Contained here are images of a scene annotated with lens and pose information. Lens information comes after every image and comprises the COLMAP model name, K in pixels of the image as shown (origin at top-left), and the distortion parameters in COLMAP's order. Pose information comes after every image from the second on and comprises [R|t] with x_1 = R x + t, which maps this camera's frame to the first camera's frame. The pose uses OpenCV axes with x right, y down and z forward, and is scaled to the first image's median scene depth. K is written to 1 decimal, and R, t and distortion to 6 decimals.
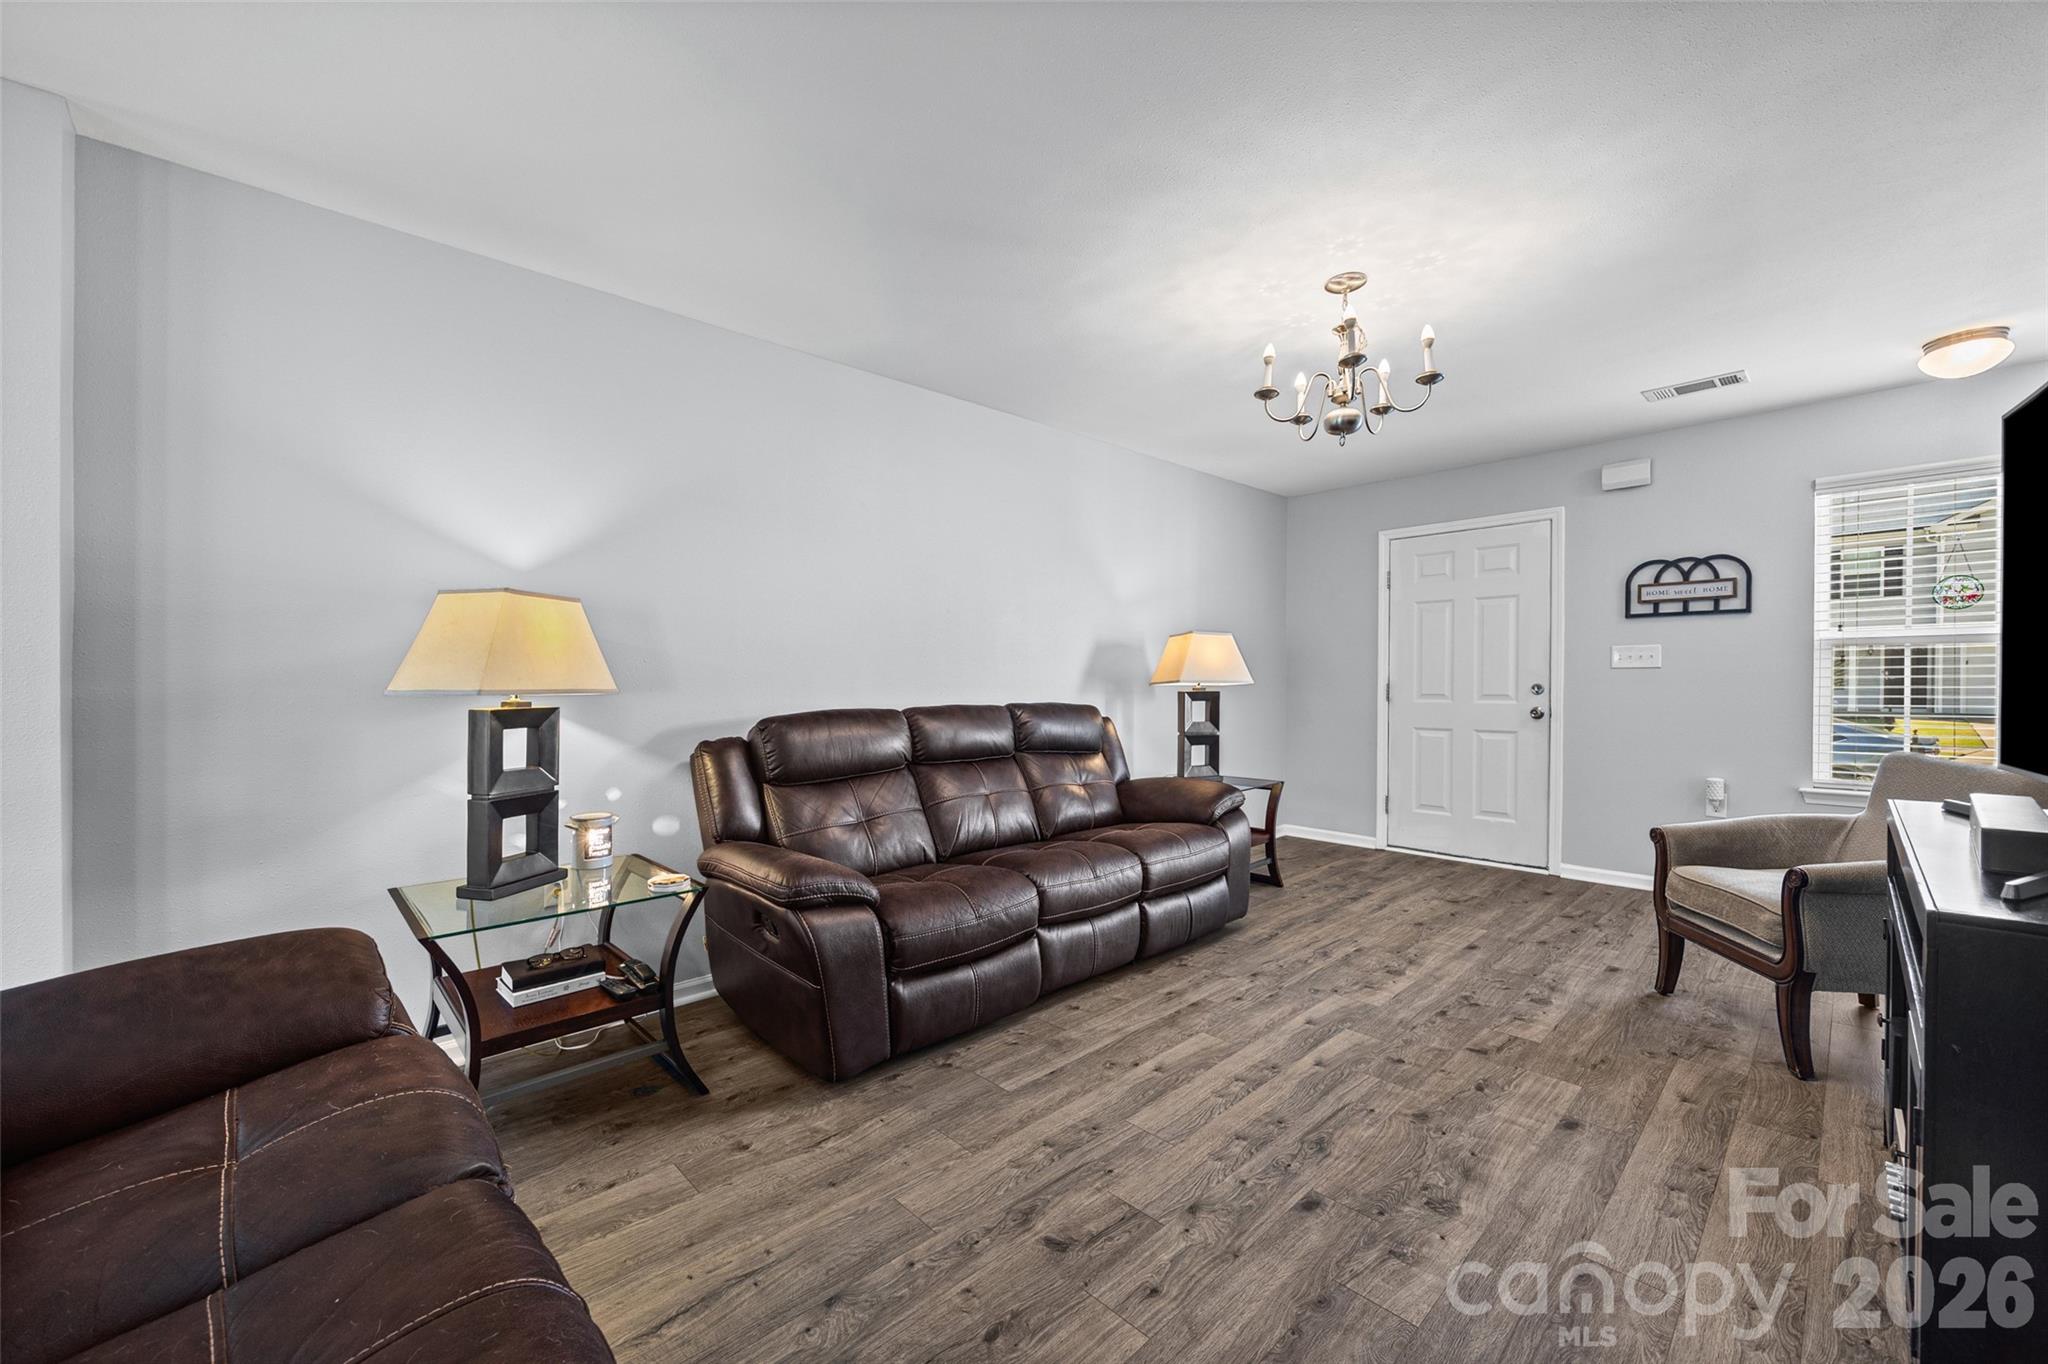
lens RADIAL K [[796.4, 0, 1024.0], [0, 796.4, 682.0], [0, 0, 1]] dist [-0.000422, 0.000147]
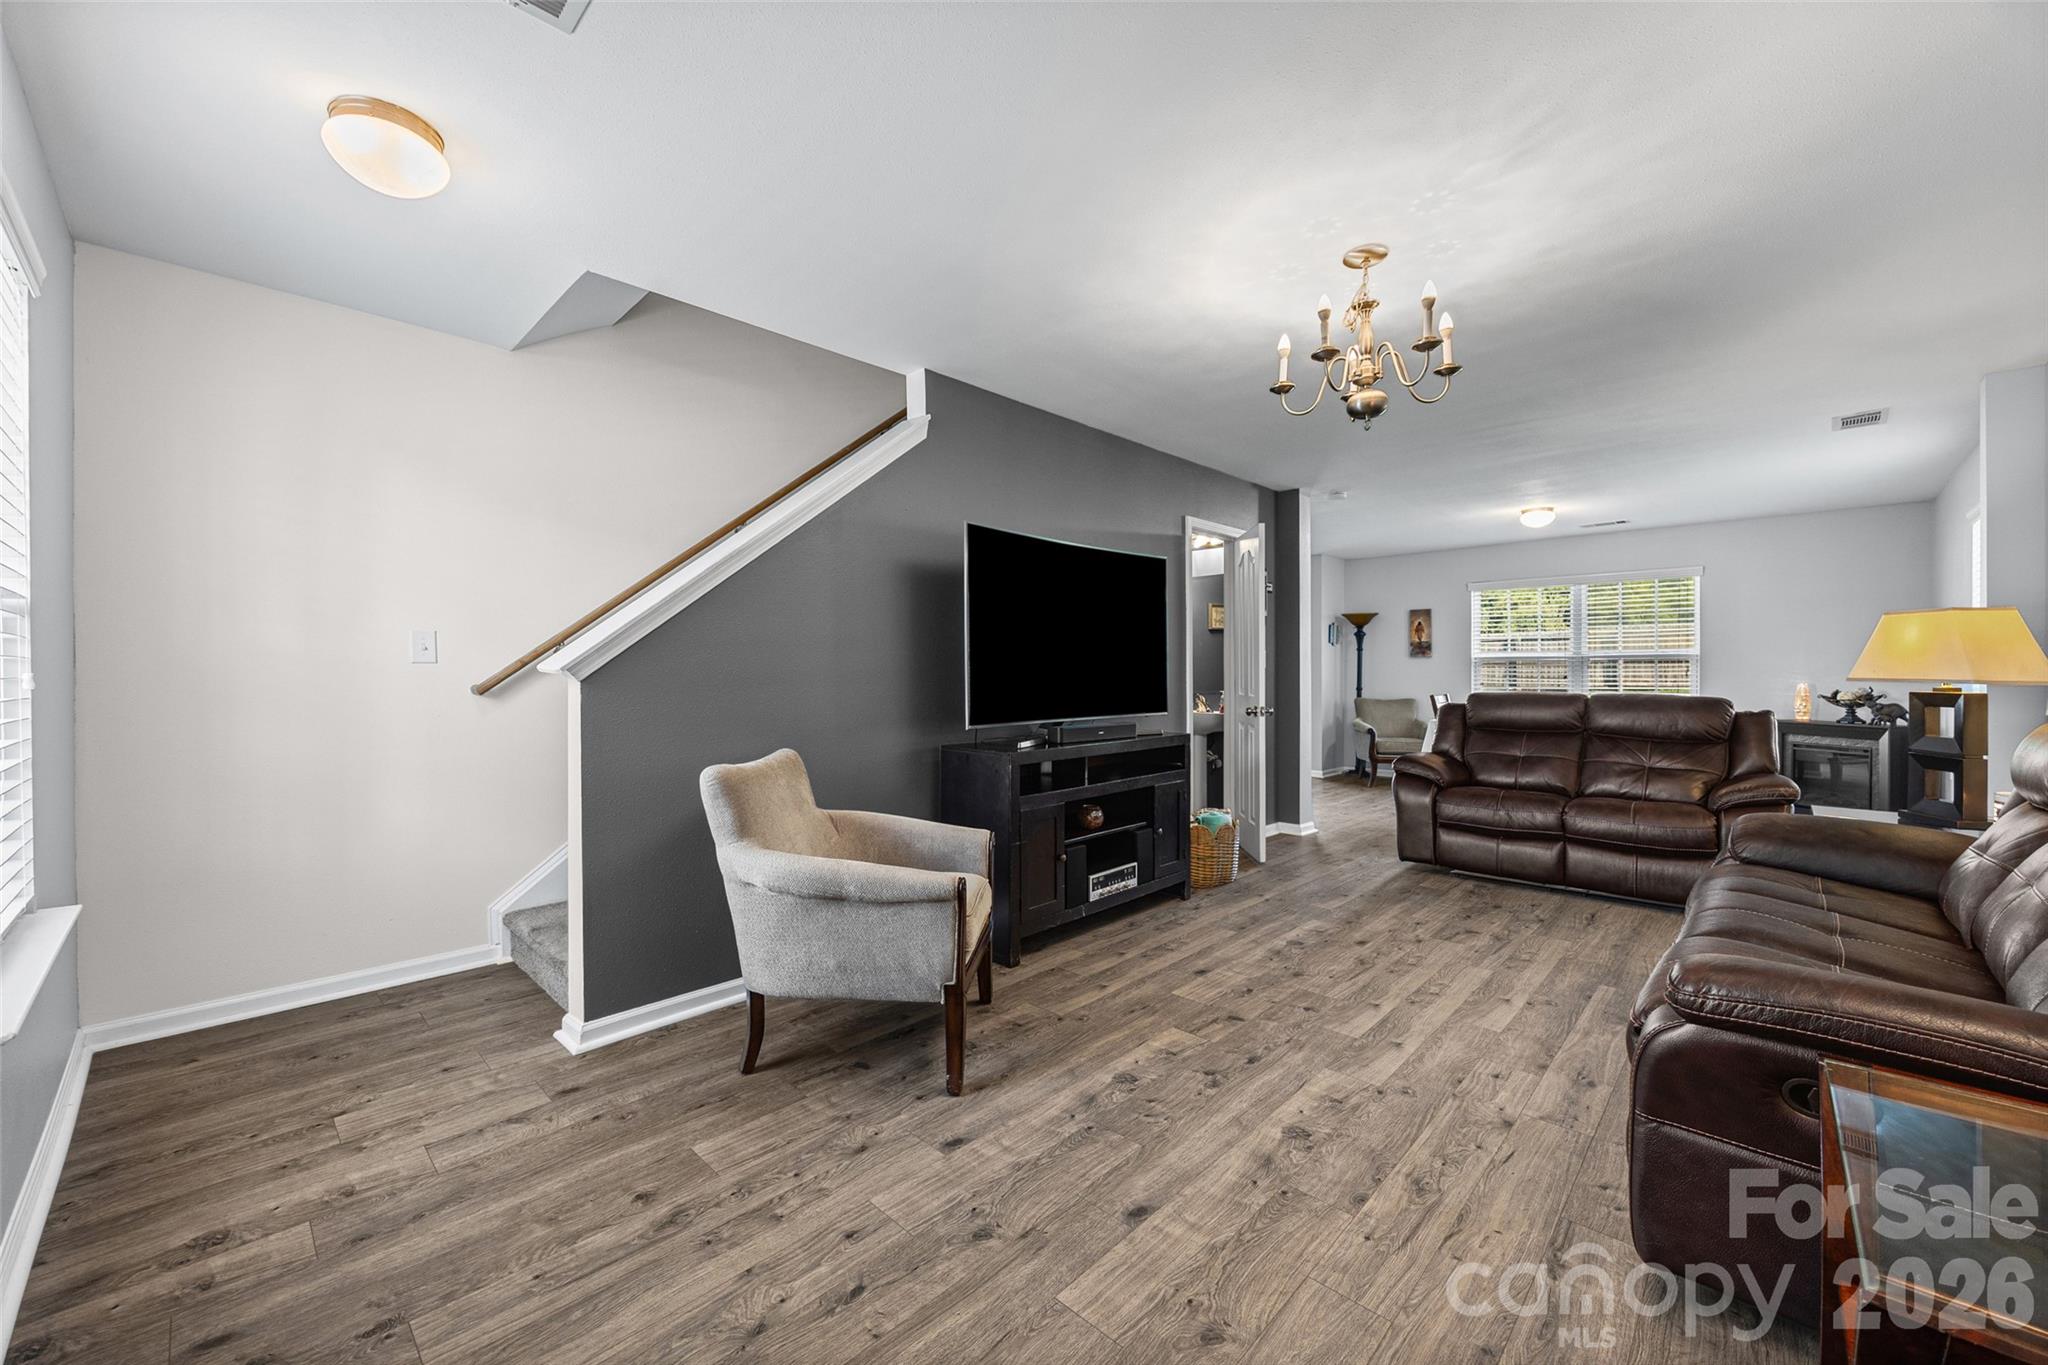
lens RADIAL K [[792.3, 0, 1006.8], [0, 792.3, 685.3], [0, 0, 1]] dist [-0.003193, 0.000068]
pose [[-0.999599, 0.006710, -0.027494, 0.793359], [0.006139, 0.999765, 0.020810, -0.015243], [0.027627, 0.020633, -0.999405, 1.800906]]
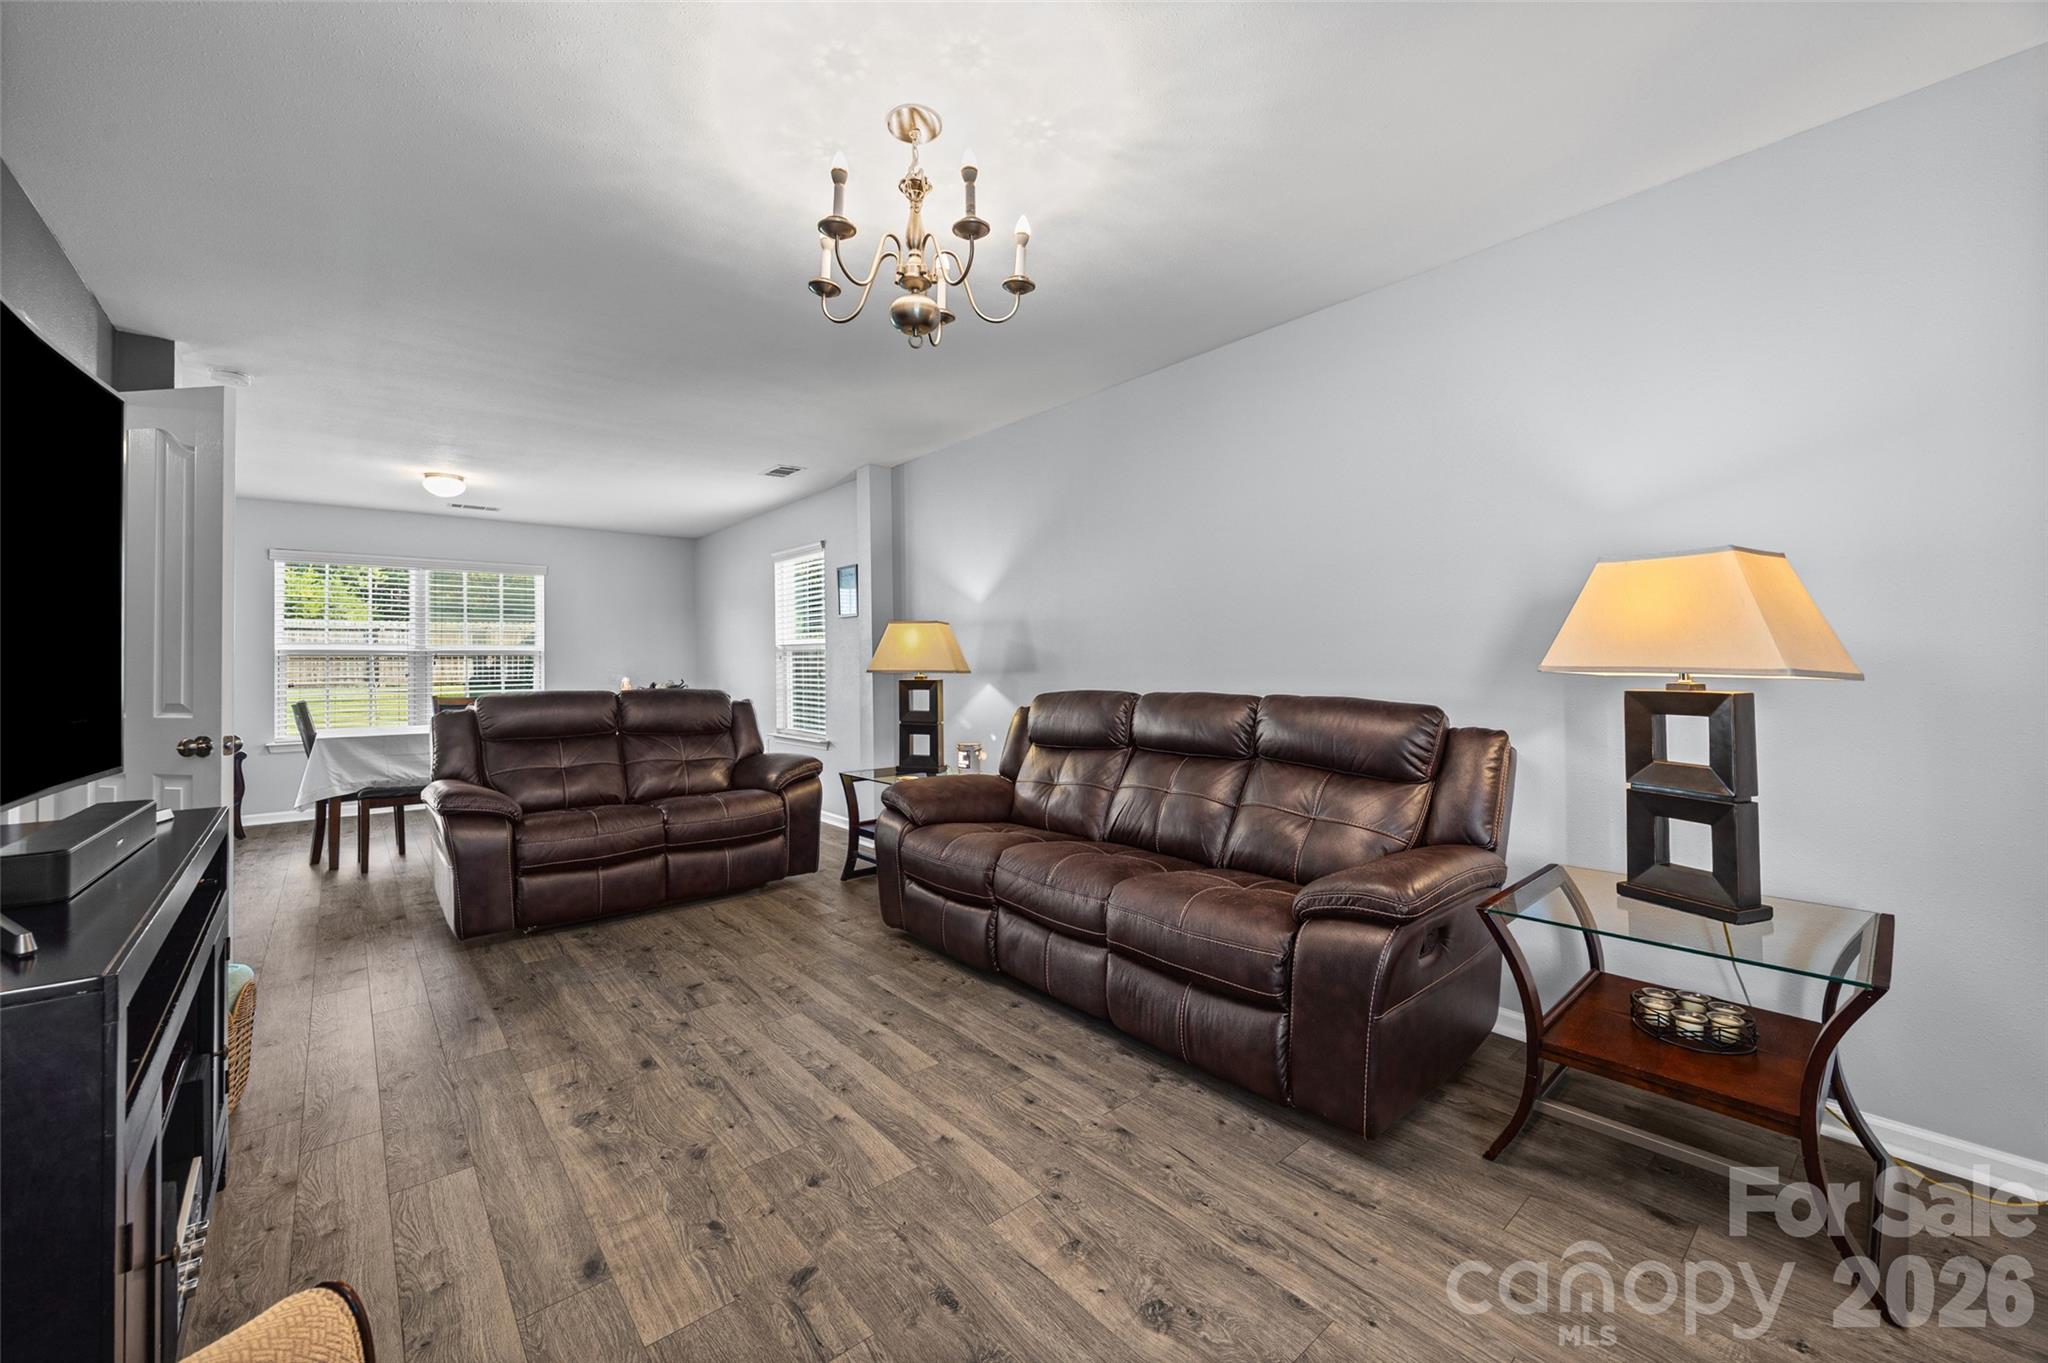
lens RADIAL K [[799.8, 0, 1013.1], [0, 799.8, 639.0], [0, 0, 1]] dist [-0.002660, -0.000169]
pose [[-0.059202, -0.028378, -0.997843, 1.035652], [0.003111, 0.999586, -0.028613, -0.008468], [0.998241, -0.004798, -0.059090, 1.046242]]
